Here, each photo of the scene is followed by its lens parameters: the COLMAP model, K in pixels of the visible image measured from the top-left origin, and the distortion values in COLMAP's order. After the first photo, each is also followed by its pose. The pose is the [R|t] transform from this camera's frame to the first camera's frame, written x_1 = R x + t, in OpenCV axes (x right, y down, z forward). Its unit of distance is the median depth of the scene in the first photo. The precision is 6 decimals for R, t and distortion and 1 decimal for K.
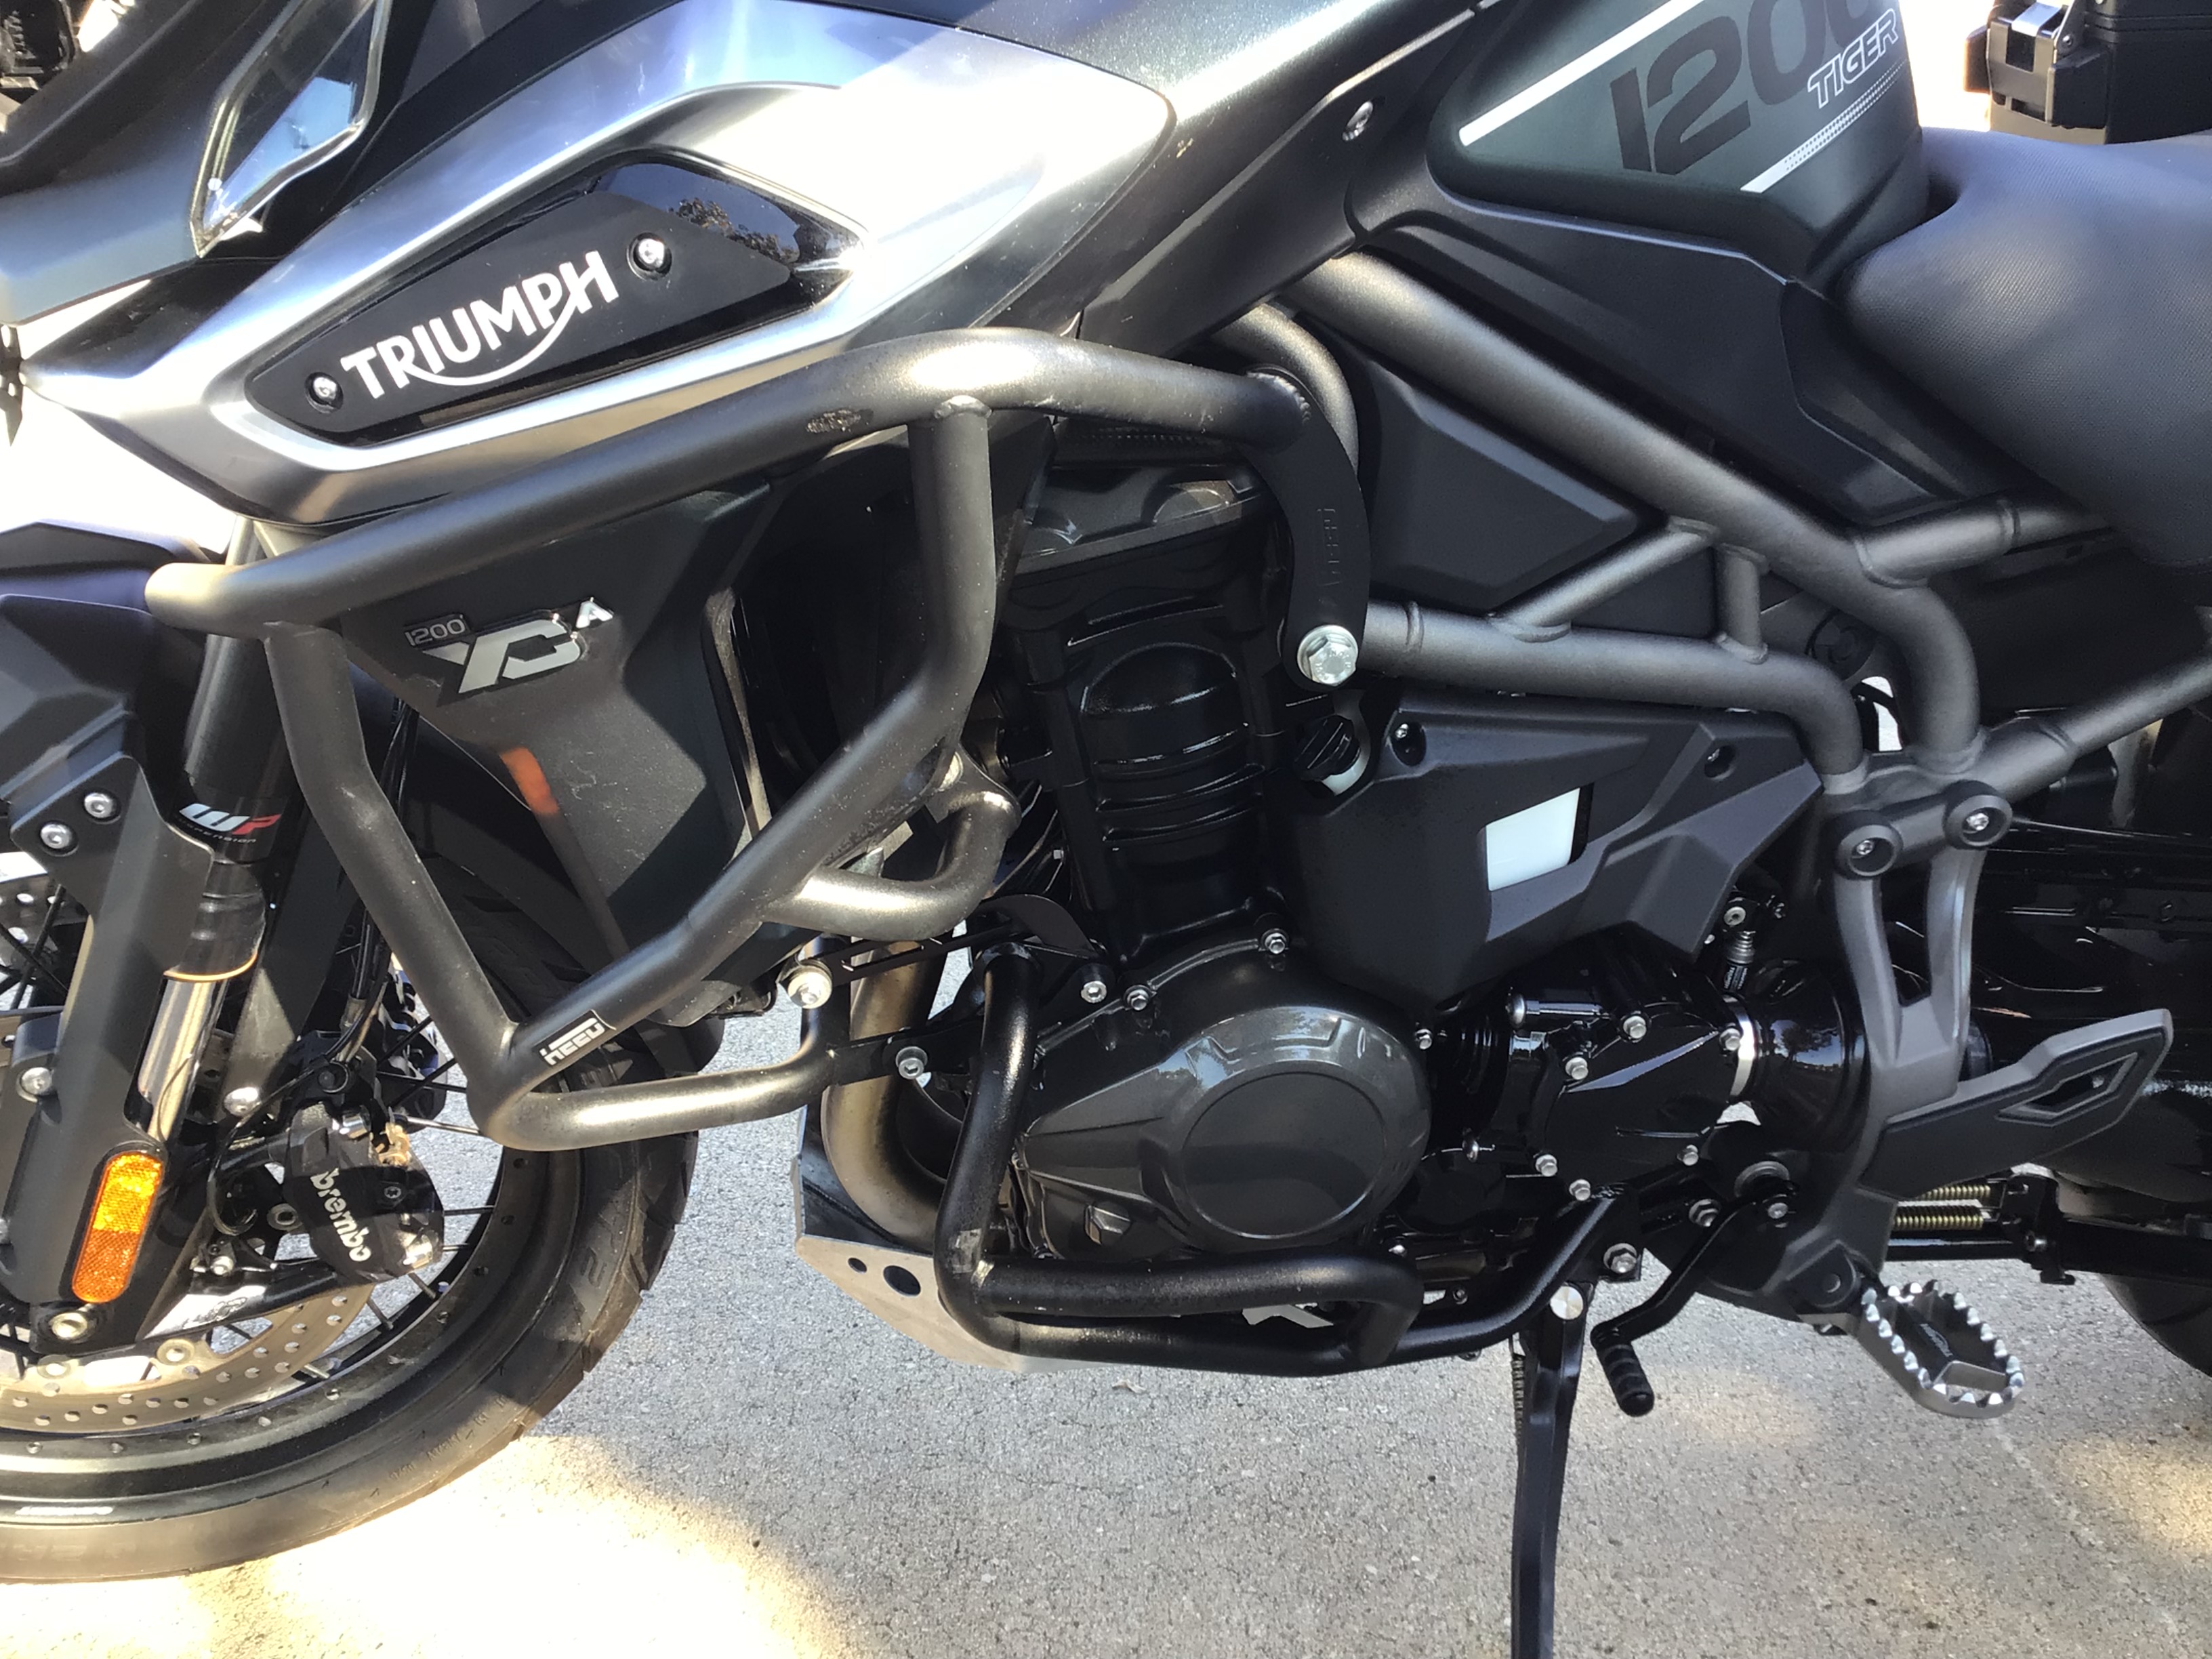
lens RADIAL K [[2016.9, 0, 1098.4], [0, 2016.9, 827.1], [0, 0, 1]] dist [0.082644, -0.147117]
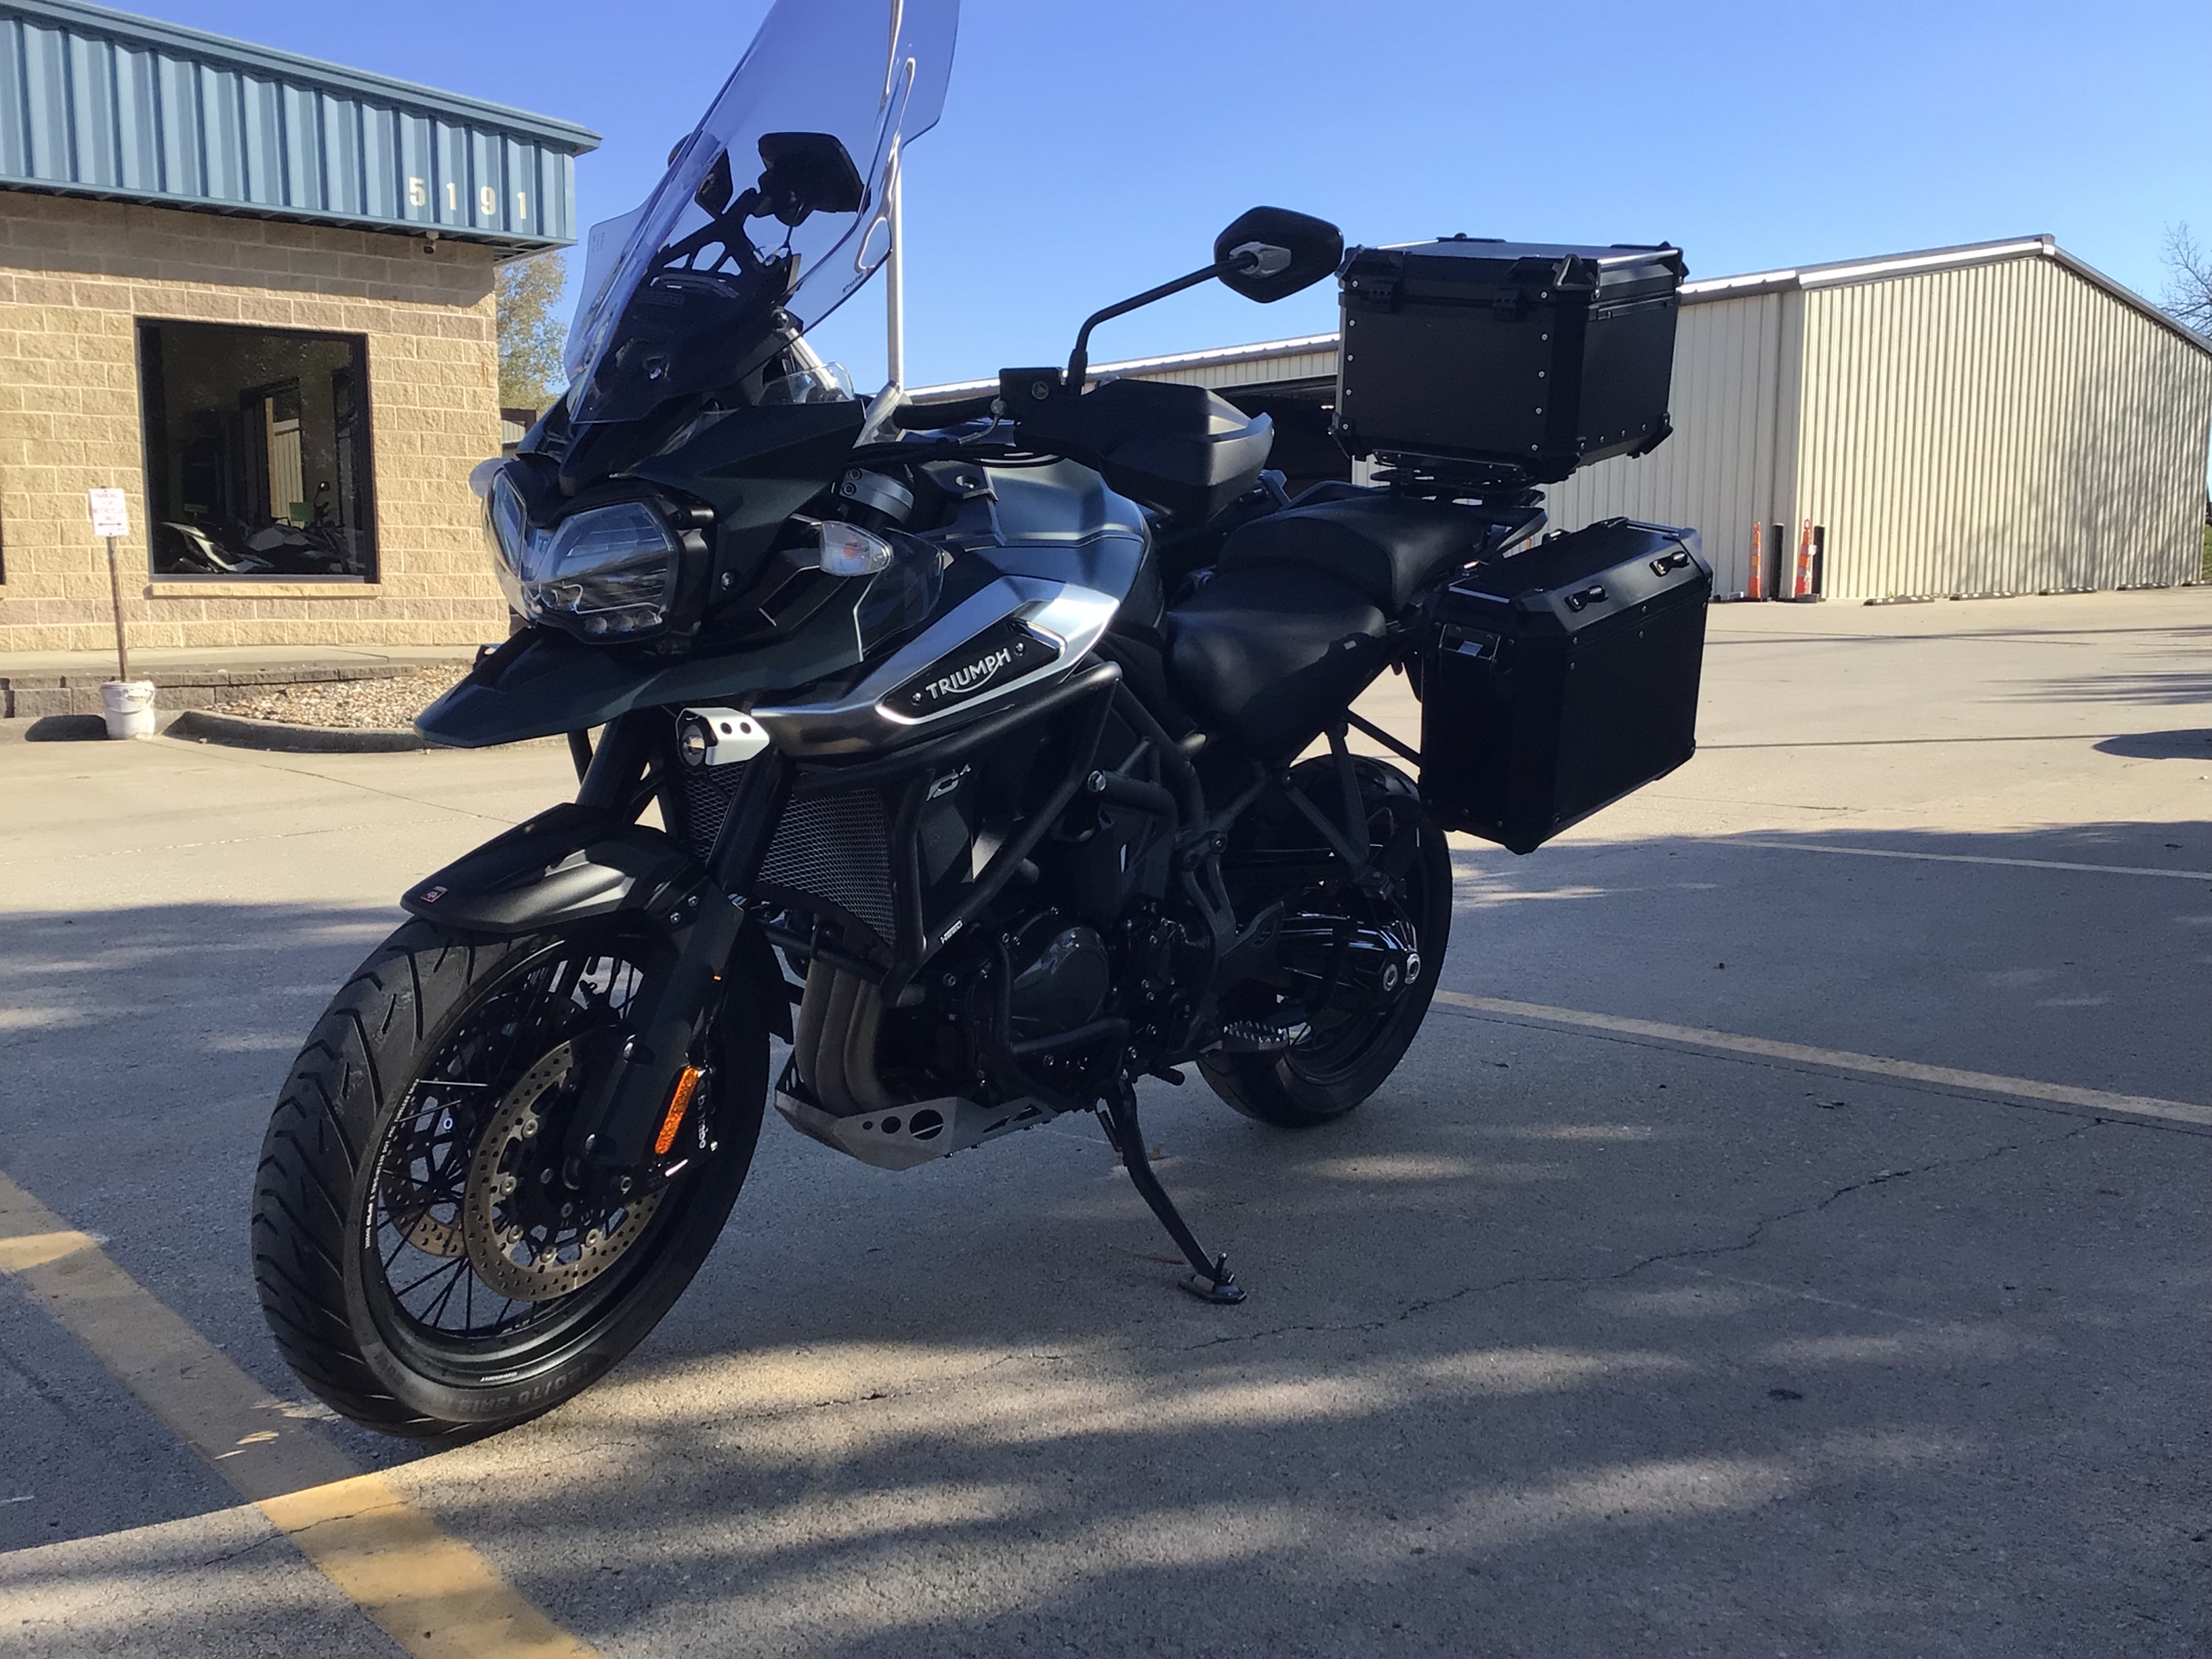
lens RADIAL K [[2017.5, 0, 1113.1], [0, 2017.5, 828.5], [0, 0, 1]] dist [0.086417, -0.123942]
pose [[0.733924, -0.102463, 0.671459, -1.848862], [0.257422, 0.956770, -0.135369, 0.381771], [-0.628561, 0.272199, 0.728573, -1.113243]]
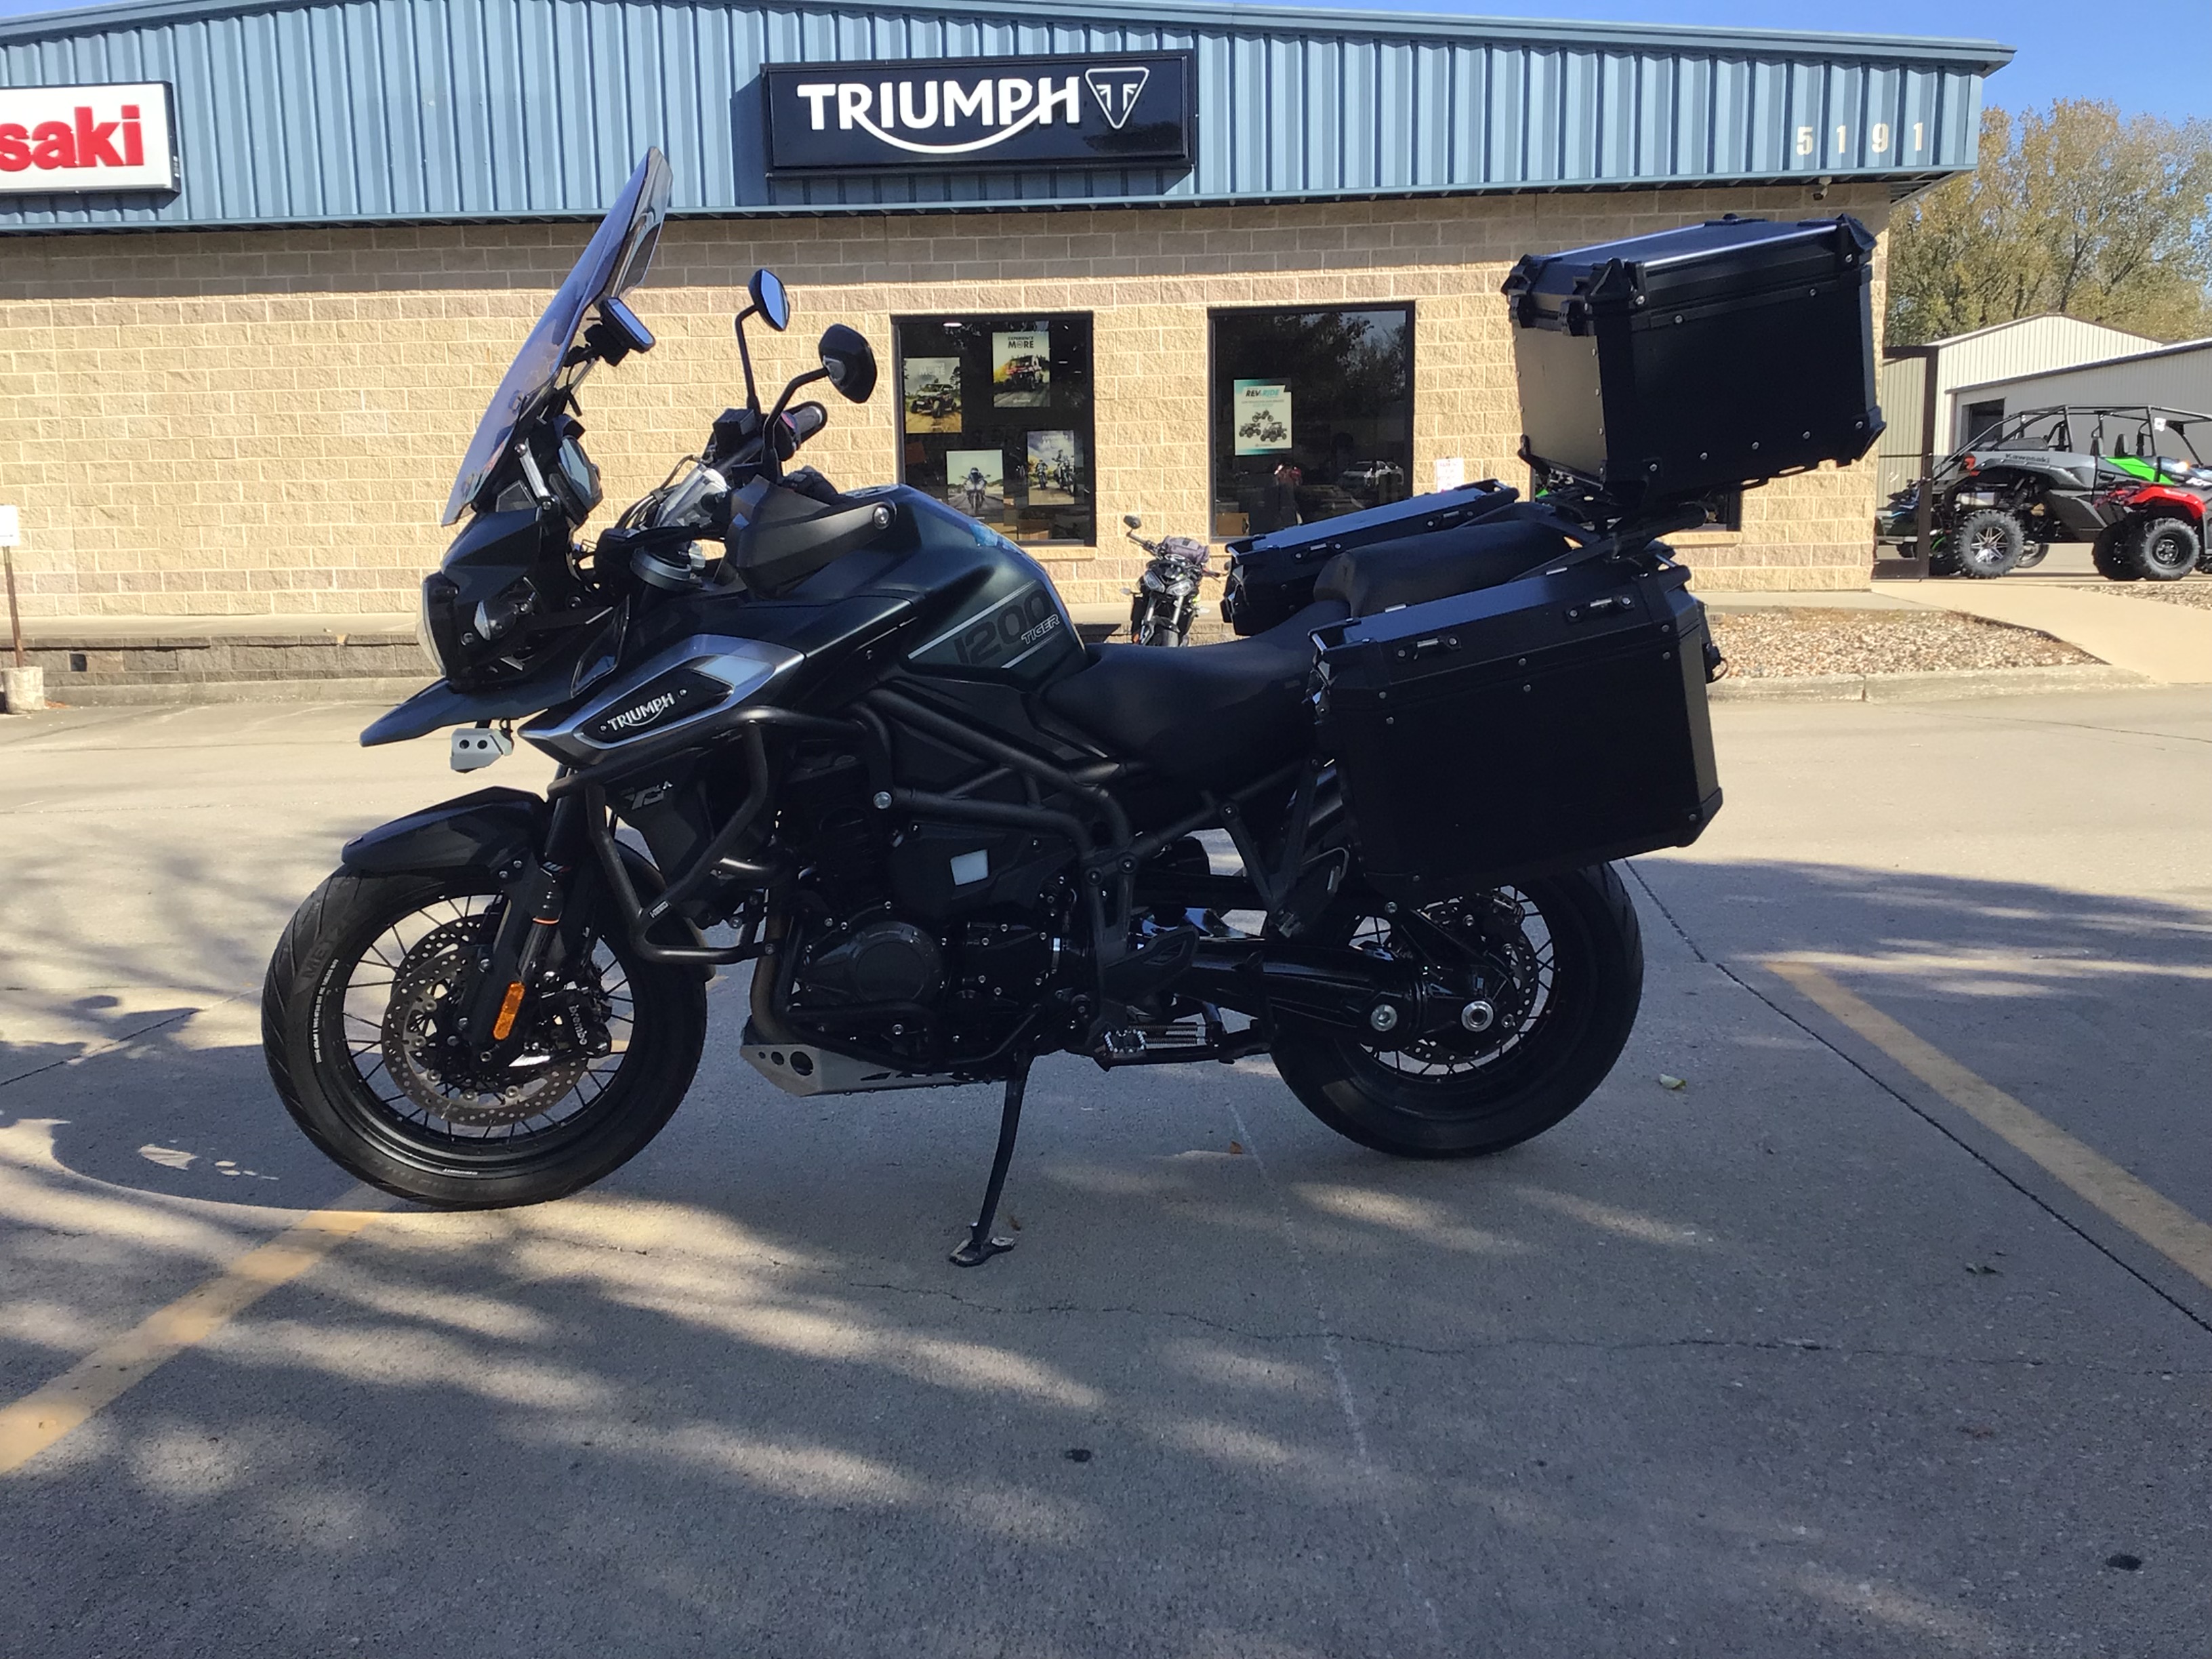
lens RADIAL K [[2017.5, 0, 1113.1], [0, 2017.5, 828.5], [0, 0, 1]] dist [0.086417, -0.123942]
pose [[0.998754, -0.030210, -0.039727, 0.650076], [0.021047, 0.976696, -0.213591, 0.711697], [0.045254, 0.212488, 0.976115, -2.350747]]
